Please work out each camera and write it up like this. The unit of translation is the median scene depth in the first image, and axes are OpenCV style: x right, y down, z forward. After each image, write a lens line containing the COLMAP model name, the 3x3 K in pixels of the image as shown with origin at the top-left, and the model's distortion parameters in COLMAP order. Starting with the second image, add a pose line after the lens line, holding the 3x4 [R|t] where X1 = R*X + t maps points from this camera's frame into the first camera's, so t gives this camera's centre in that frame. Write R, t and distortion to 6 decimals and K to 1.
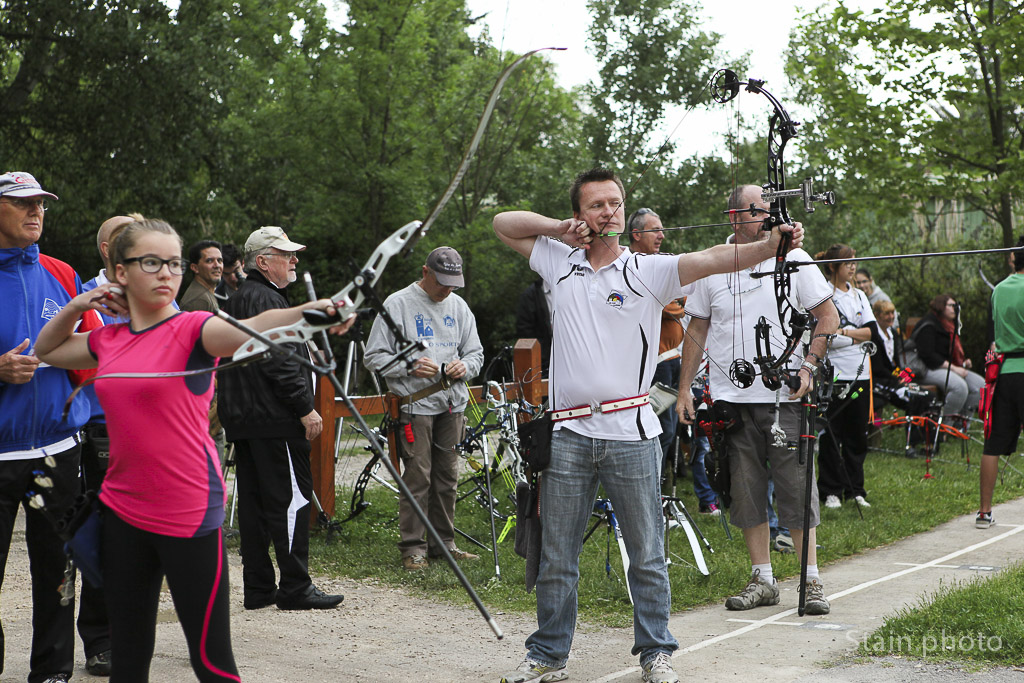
lens RADIAL K [[1992.9, 0, 528.3], [0, 1992.9, 342.0], [0, 0, 1]] dist [-0.081424, 0.177381]
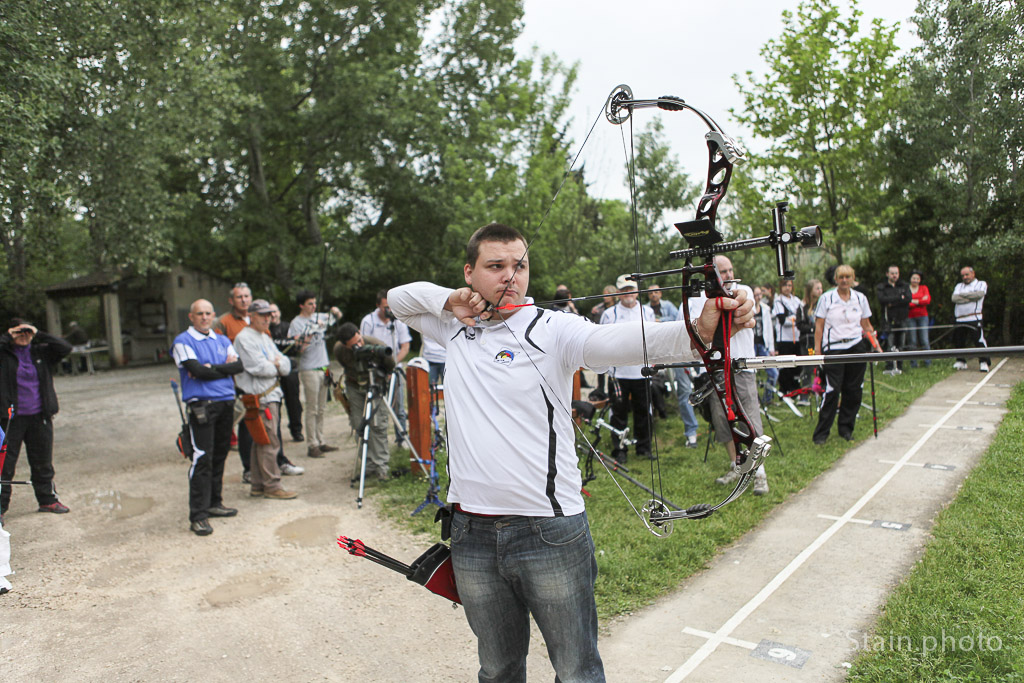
lens RADIAL K [[735.0, 0, 512.0], [0, 735.0, 341.5], [0, 0, 1]] dist [-0.069907, 0.080991]
pose [[0.987738, -0.033911, -0.152396, 0.025032], [0.039738, 0.998585, 0.035351, -0.012341], [0.150981, -0.040974, 0.987687, 0.204249]]
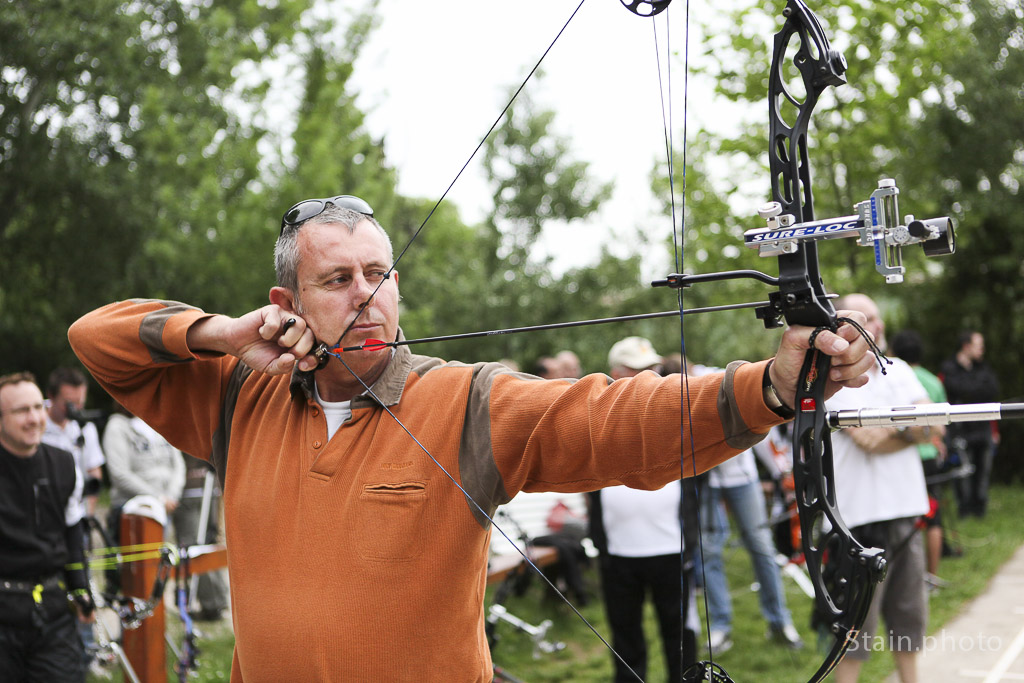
lens RADIAL K [[1415.0, 0, 512.0], [0, 1415.0, 341.5], [0, 0, 1]] dist [-0.025131, 0.027388]
pose [[0.998513, -0.031271, 0.044659, 0.010184], [0.033273, 0.998442, -0.044797, -0.013799], [-0.043189, 0.046216, 0.997997, 0.187042]]
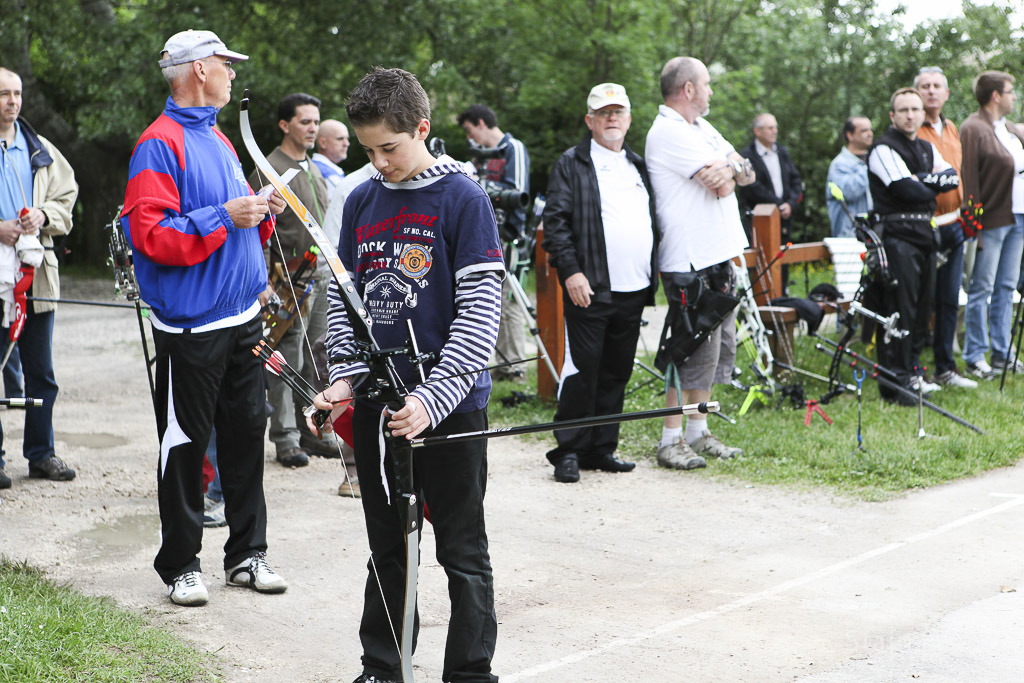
lens RADIAL K [[1992.9, 0, 528.3], [0, 1992.9, 342.0], [0, 0, 1]] dist [-0.081424, 0.177381]
pose [[0.993910, -0.004825, -0.110094, -0.004908], [0.011731, 0.997997, 0.062168, 0.001859], [0.109573, -0.063081, 0.991975, 0.013044]]
